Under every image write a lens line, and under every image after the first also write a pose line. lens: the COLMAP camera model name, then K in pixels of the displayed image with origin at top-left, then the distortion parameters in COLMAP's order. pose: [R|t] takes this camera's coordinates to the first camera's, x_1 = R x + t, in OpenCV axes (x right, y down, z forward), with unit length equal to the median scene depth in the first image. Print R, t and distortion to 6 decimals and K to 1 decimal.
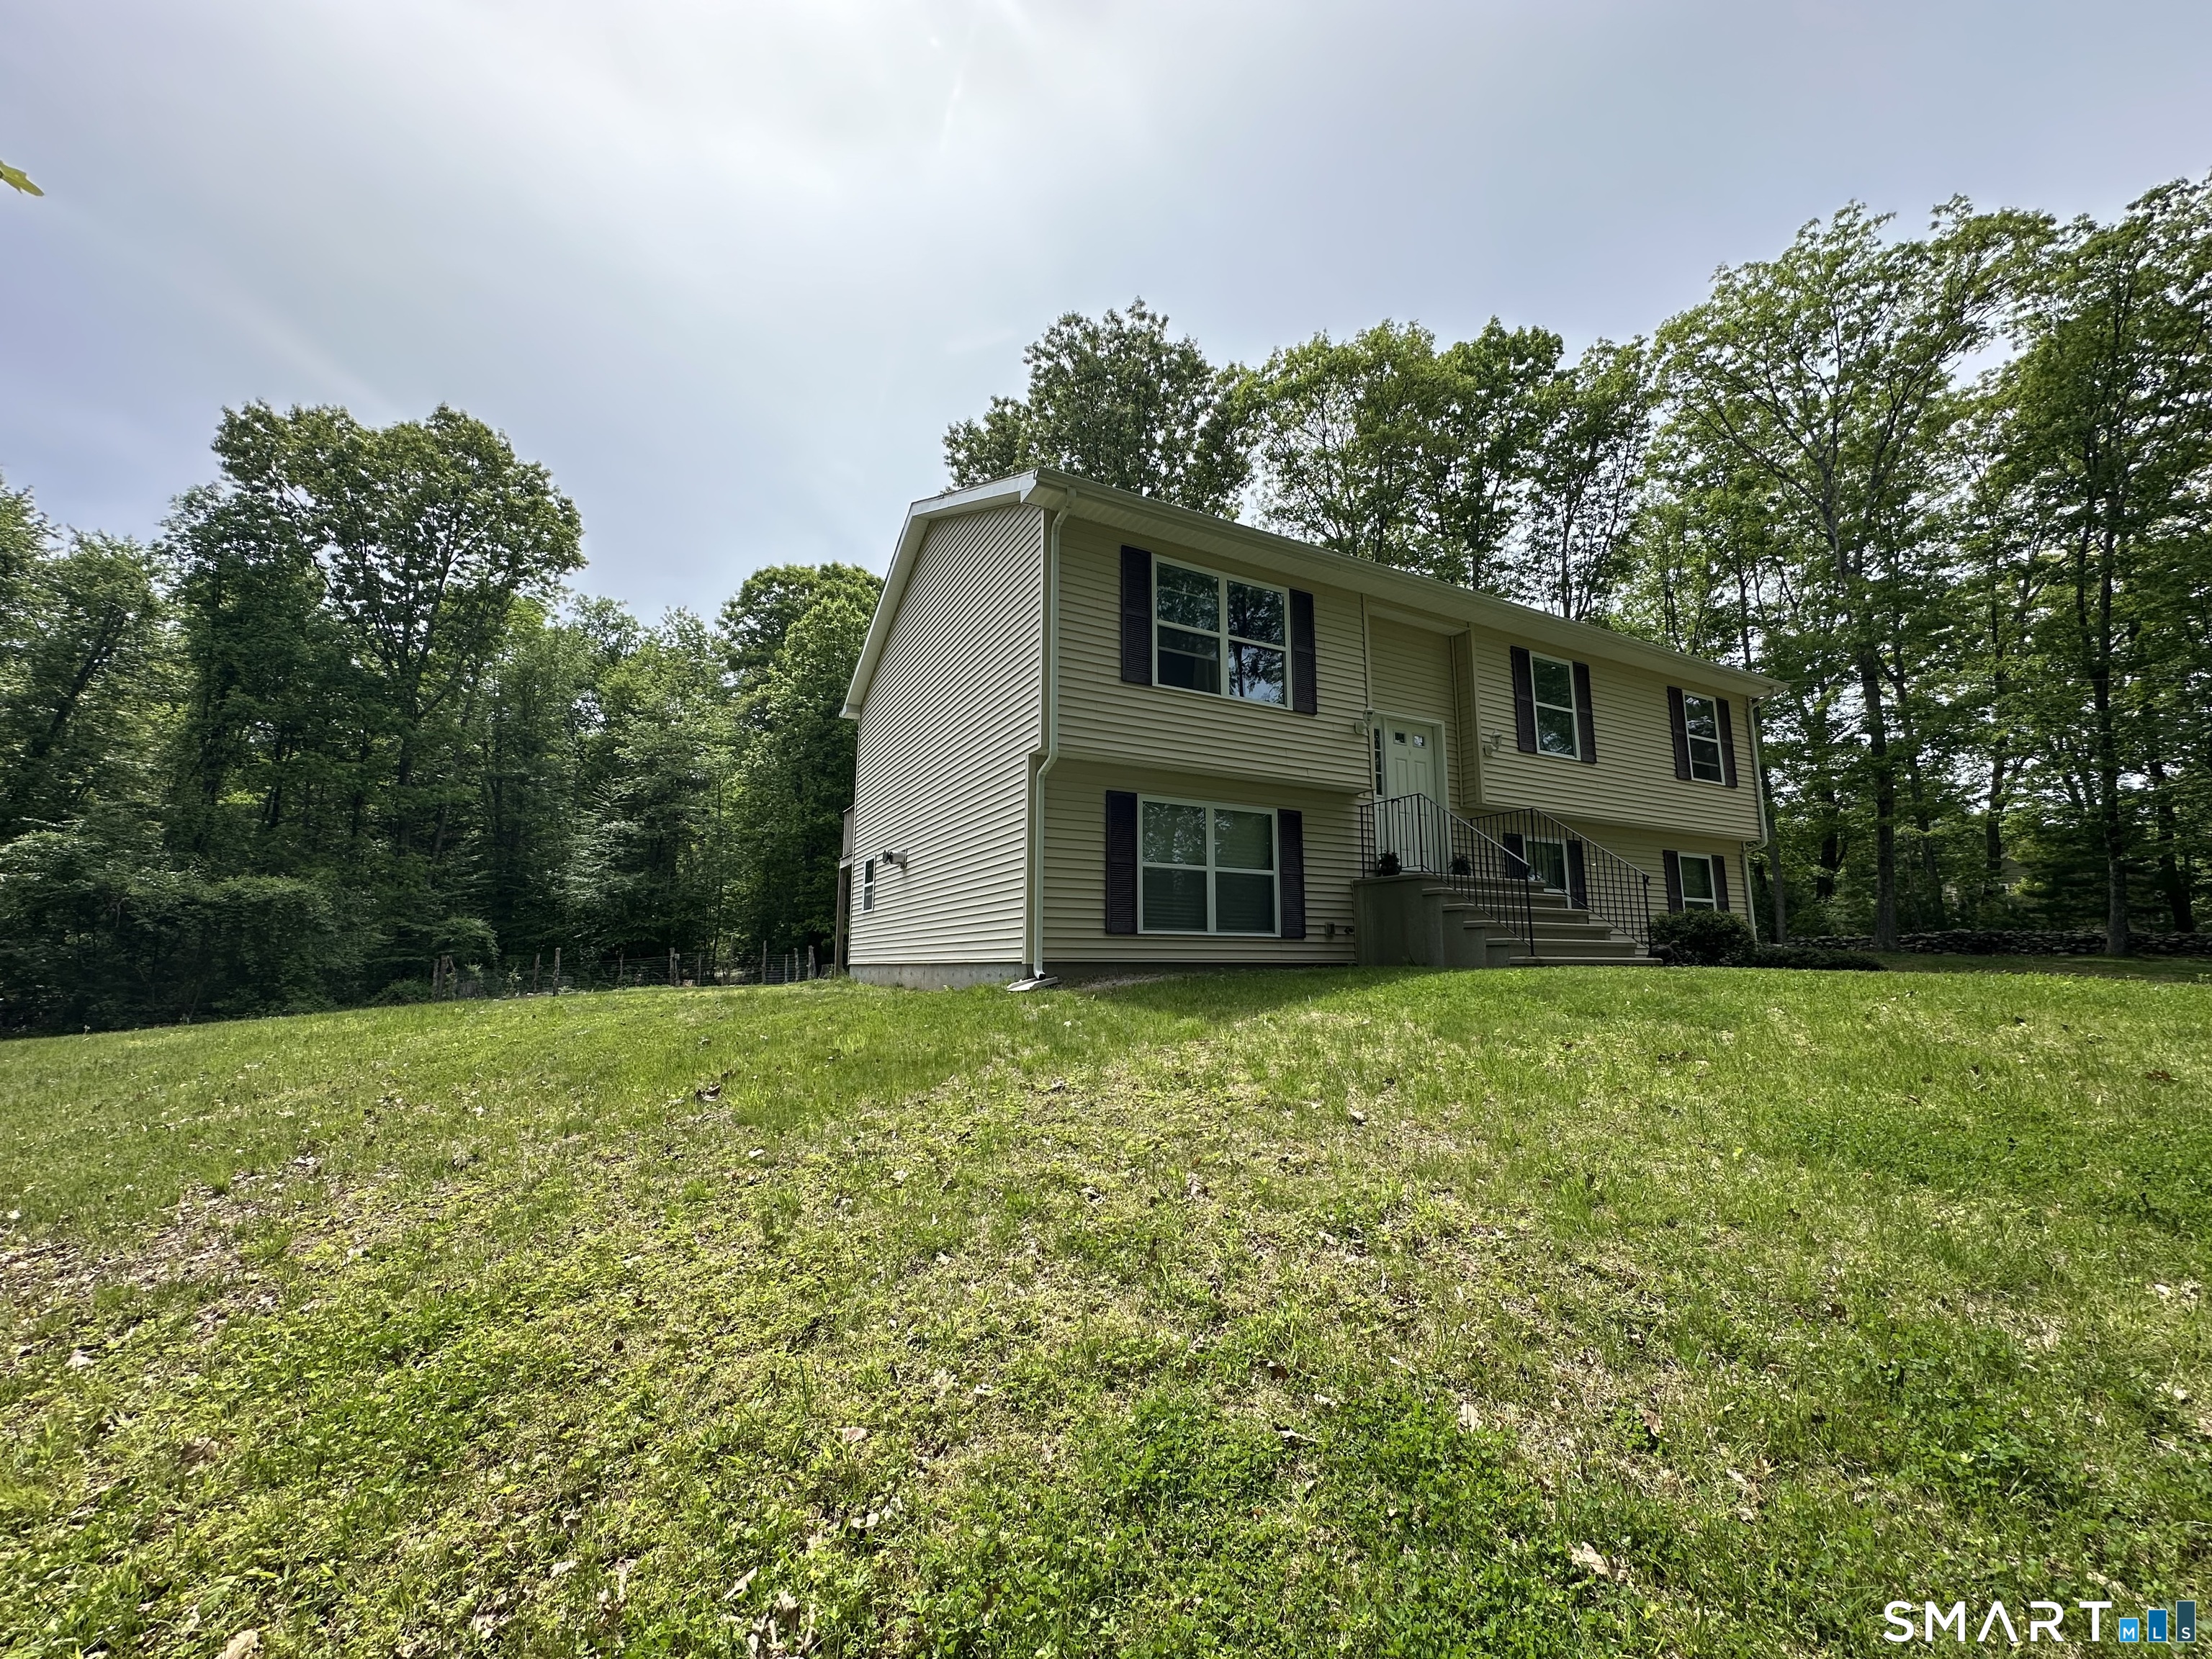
lens RADIAL K [[883.2, 0, 1107.7], [0, 883.2, 830.8], [0, 0, 1]] dist [0.003051, -0.000393]
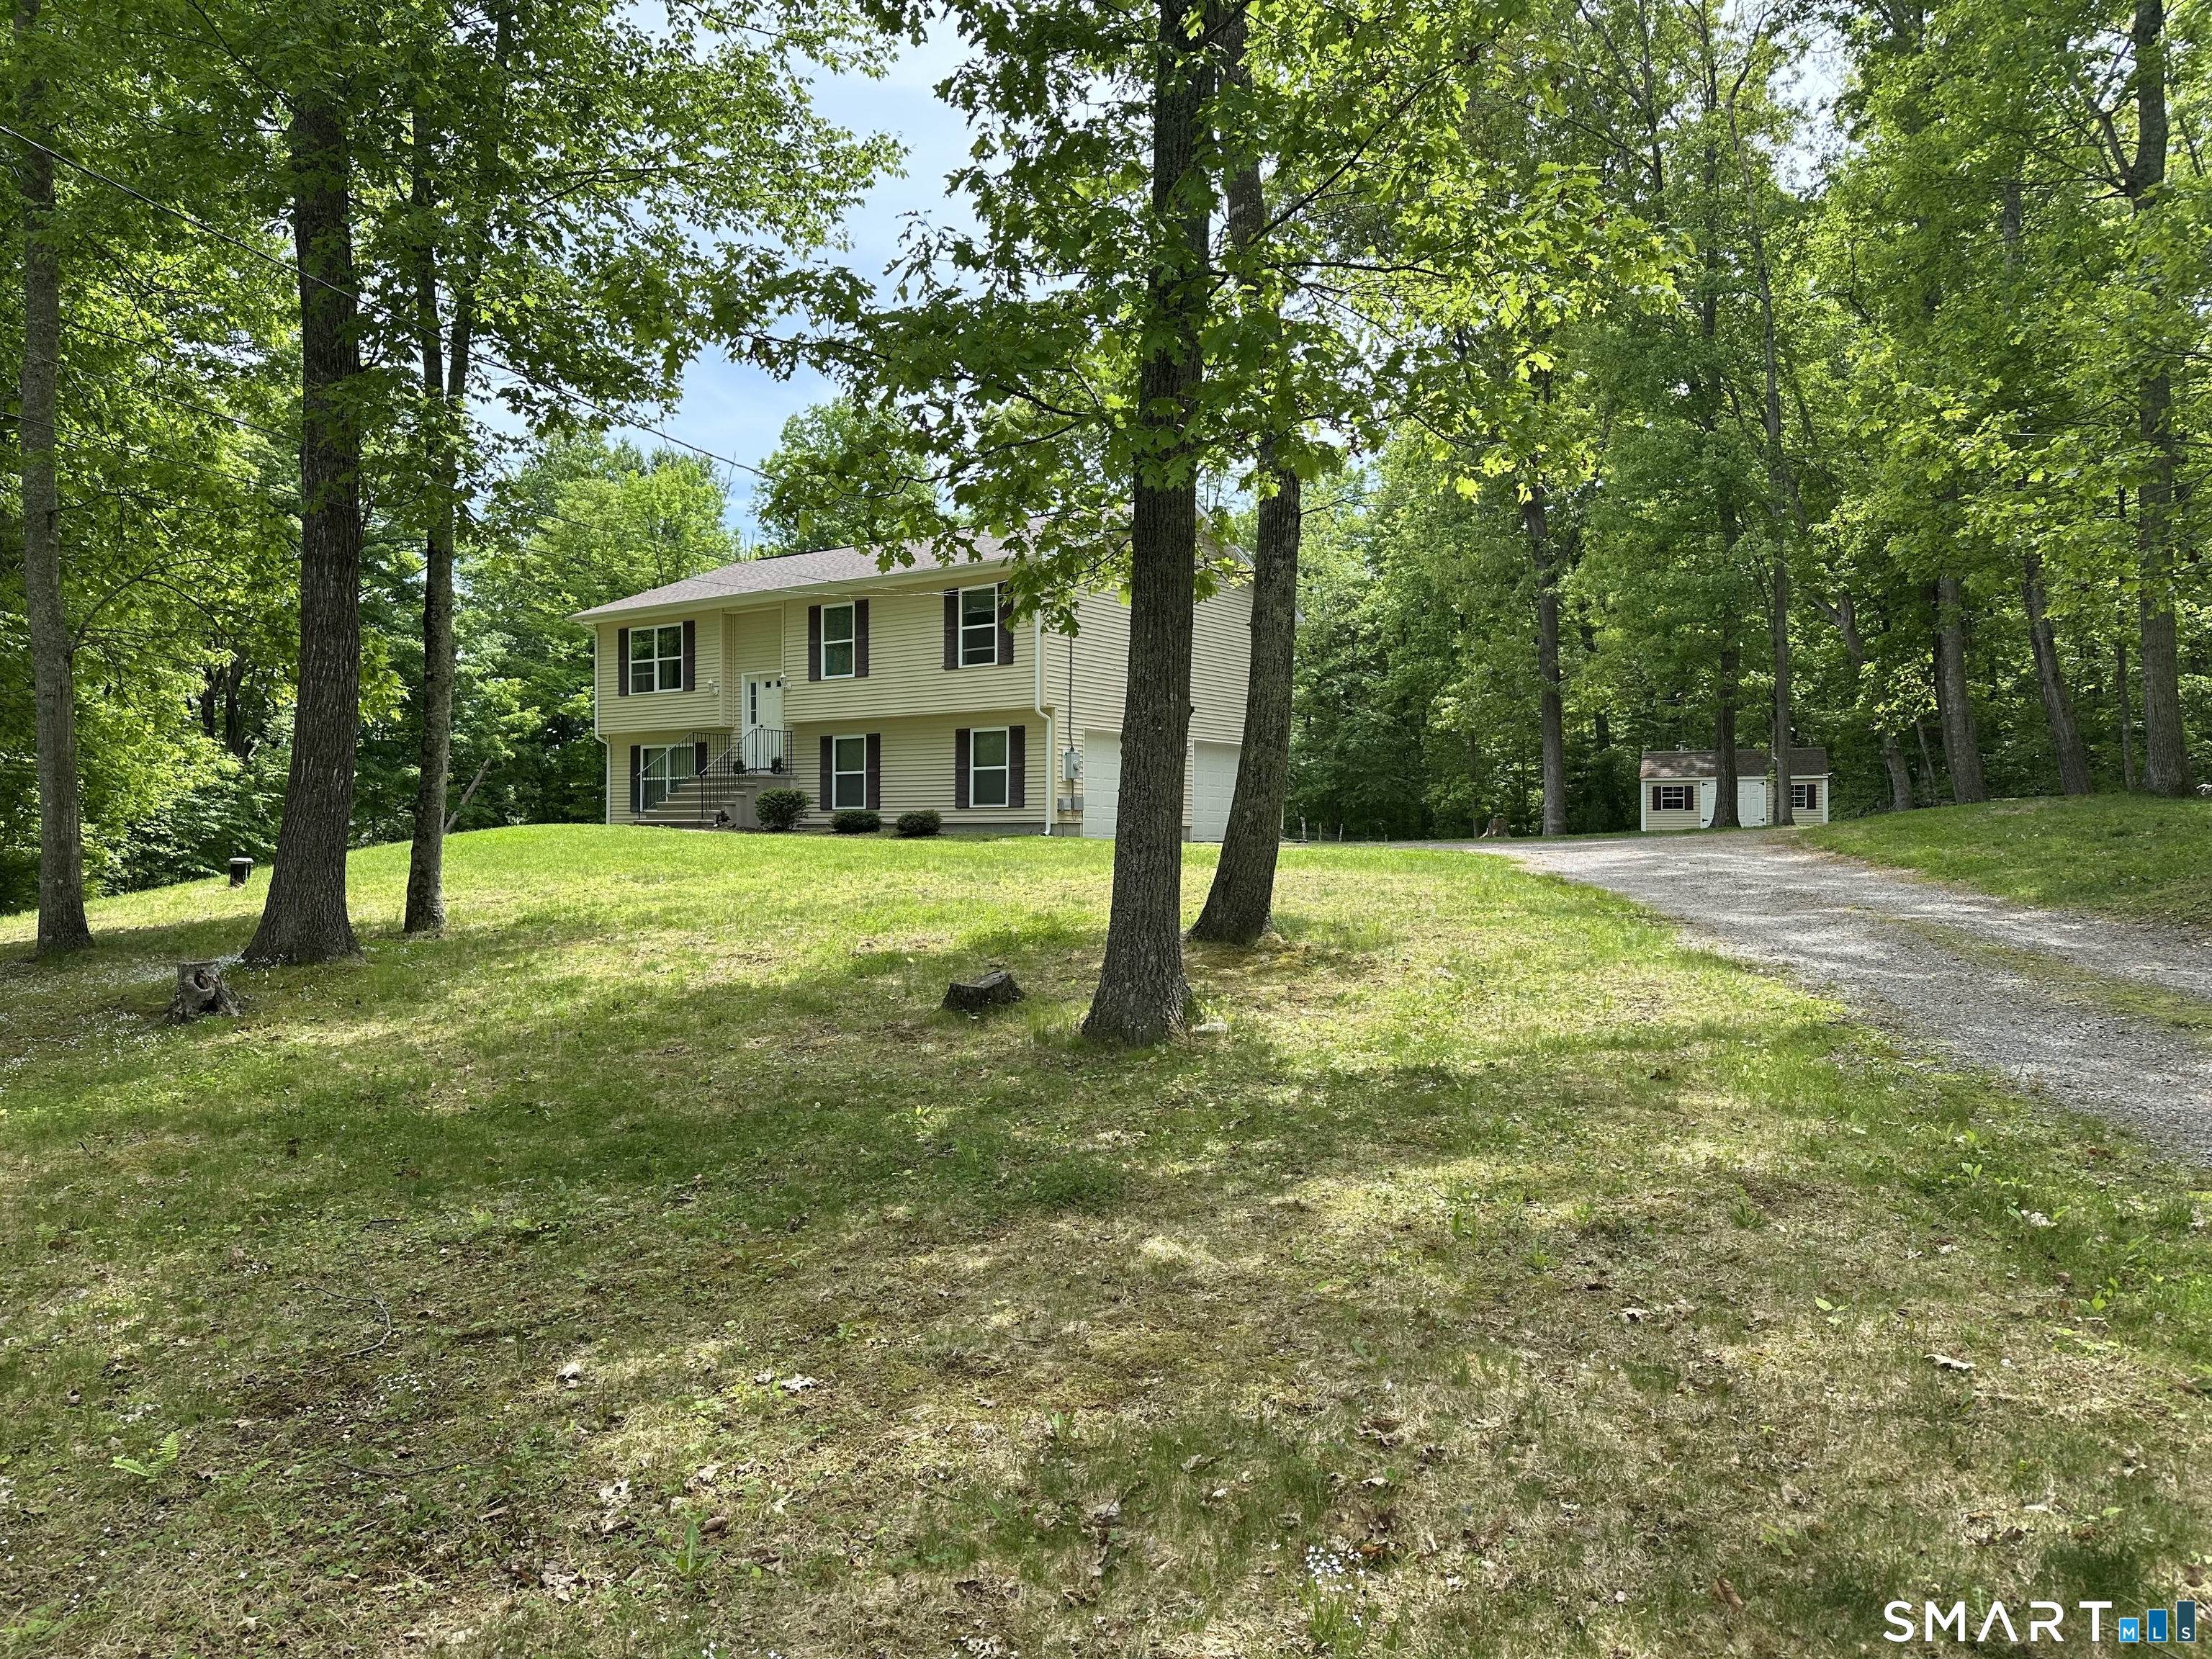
lens RADIAL K [[1536.3, 0, 1108.6], [0, 1536.3, 821.1], [0, 0, 1]] dist [0.145842, -0.257689]
pose [[0.416294, -0.012632, -0.909143, 1.261821], [0.132749, 0.990033, 0.047029, 0.036103], [0.899487, -0.140266, 0.413821, 0.145033]]
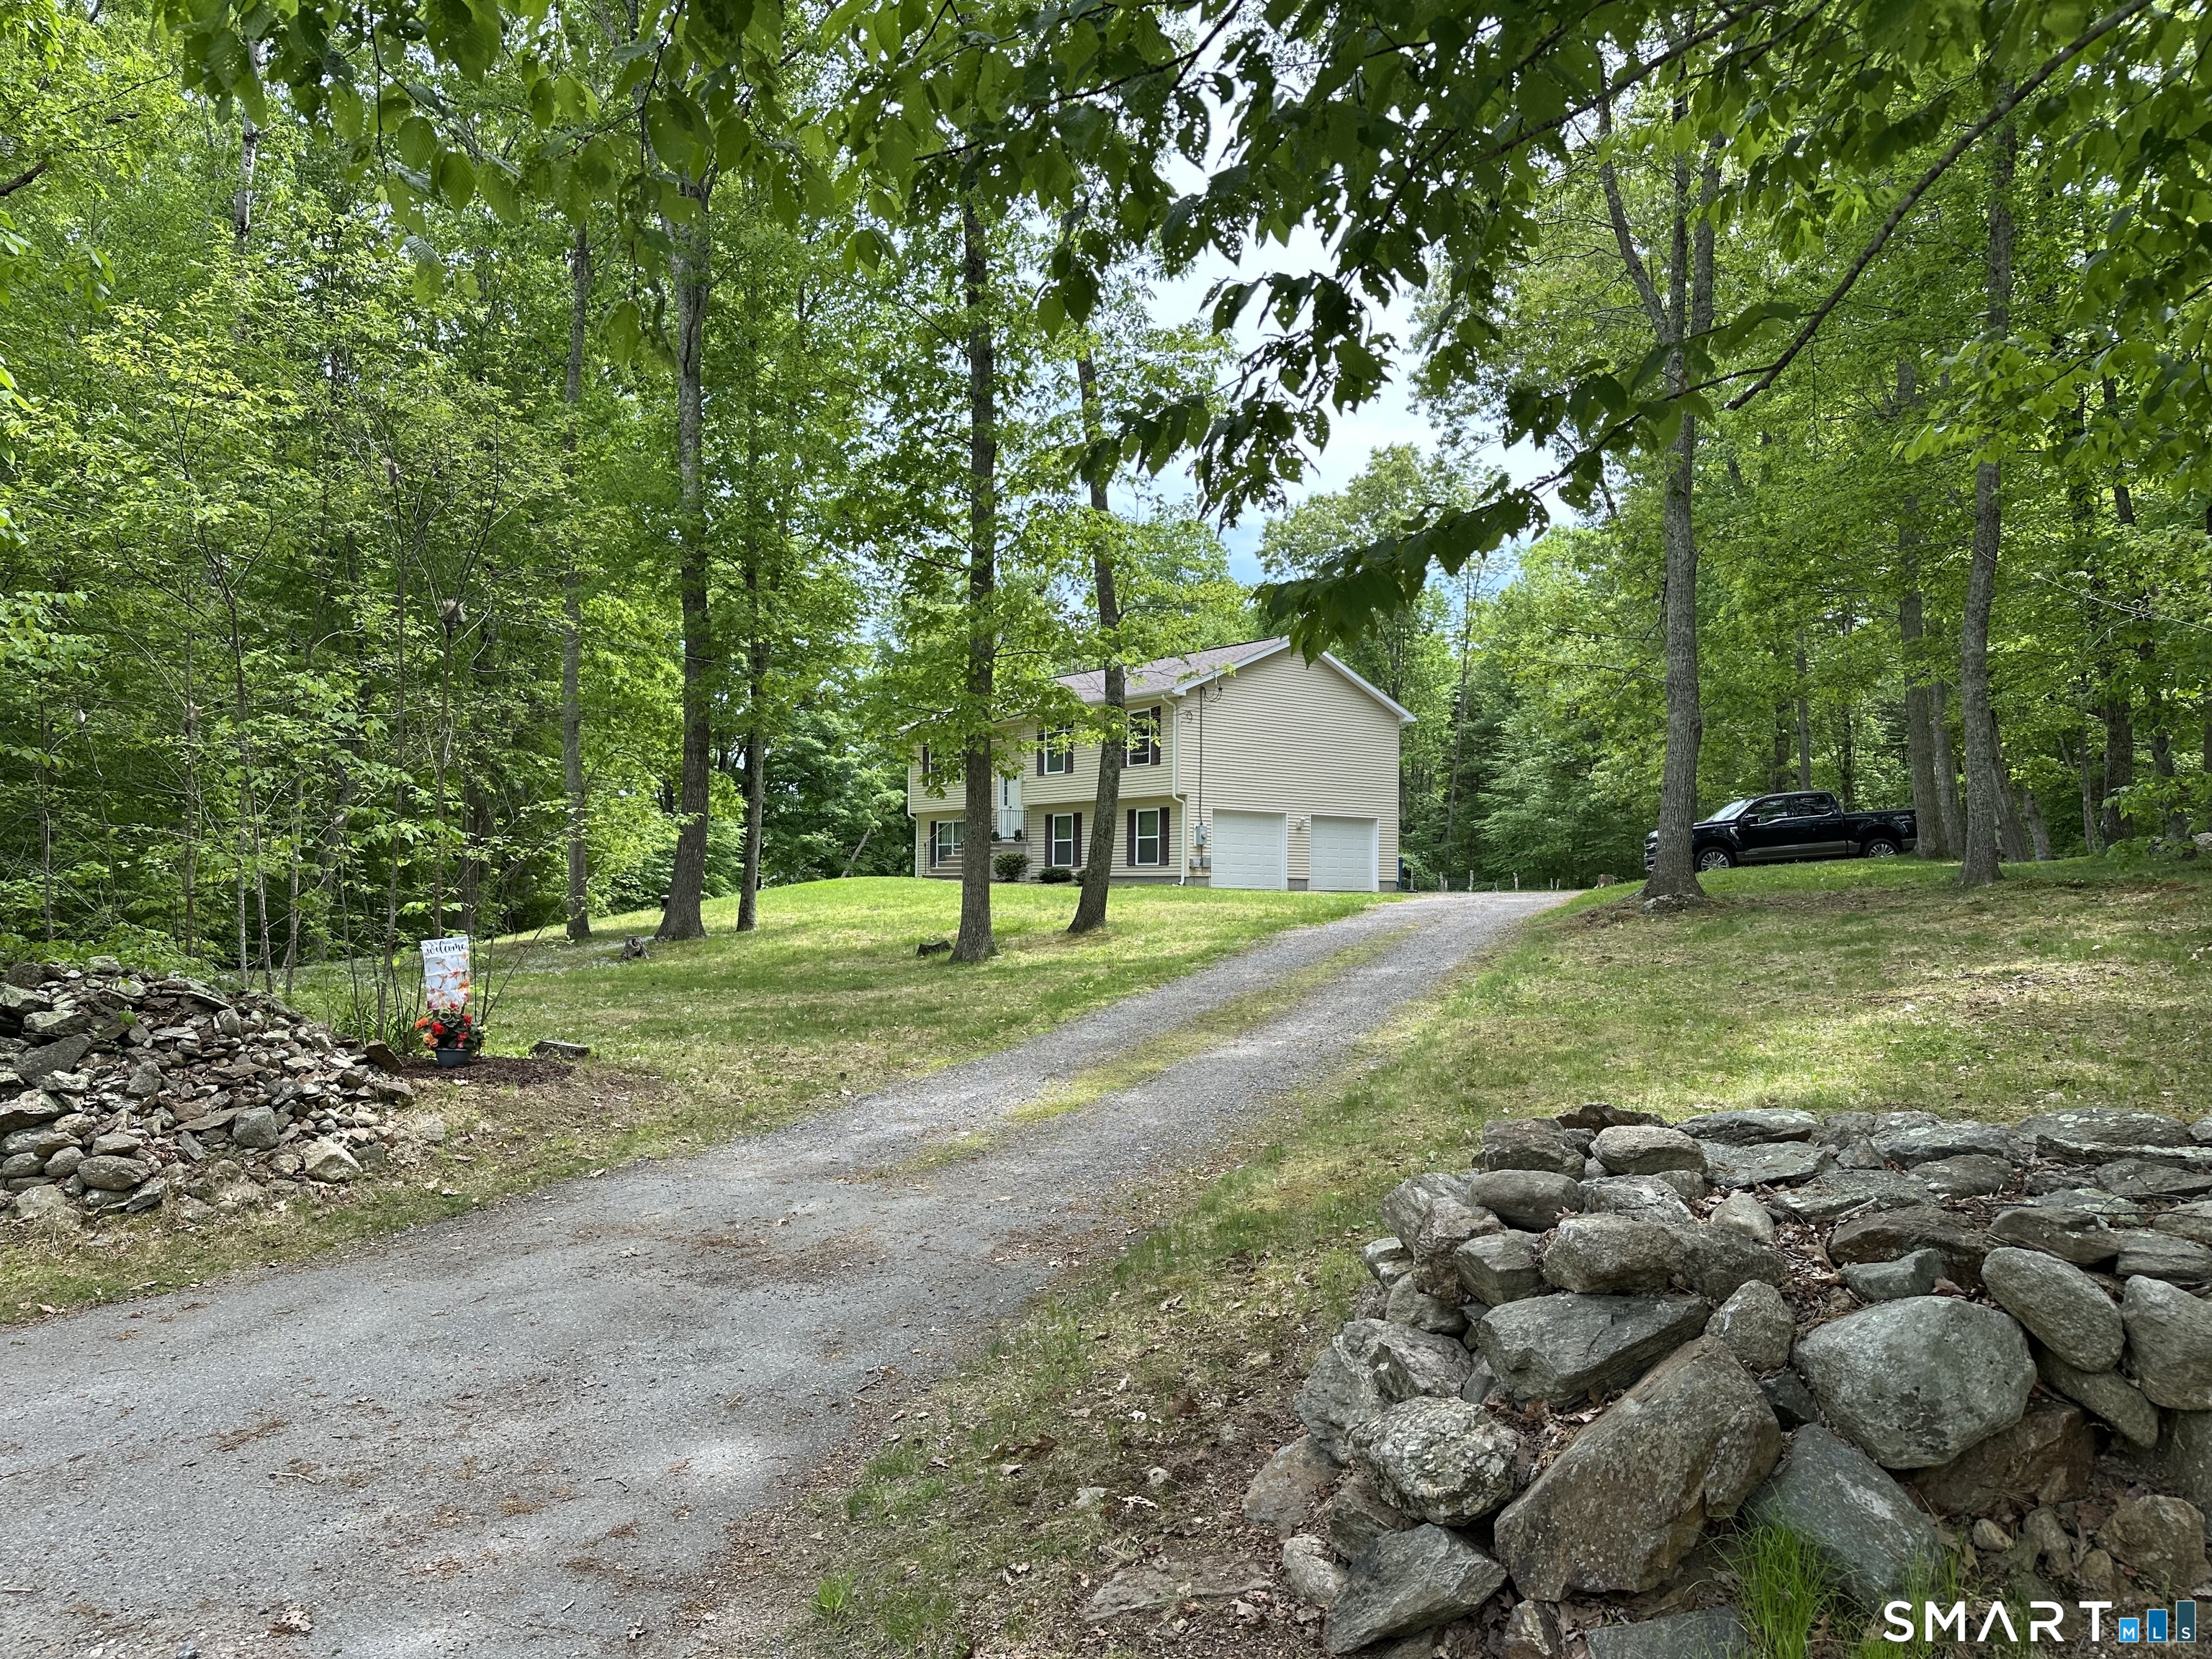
lens RADIAL K [[1536.3, 0, 1108.6], [0, 1536.3, 821.1], [0, 0, 1]] dist [0.145842, -0.257689]
pose [[0.175696, -0.046871, -0.983328, 1.702186], [0.140524, 0.989831, -0.022073, 0.049966], [0.974363, -0.134303, 0.180496, 0.205316]]
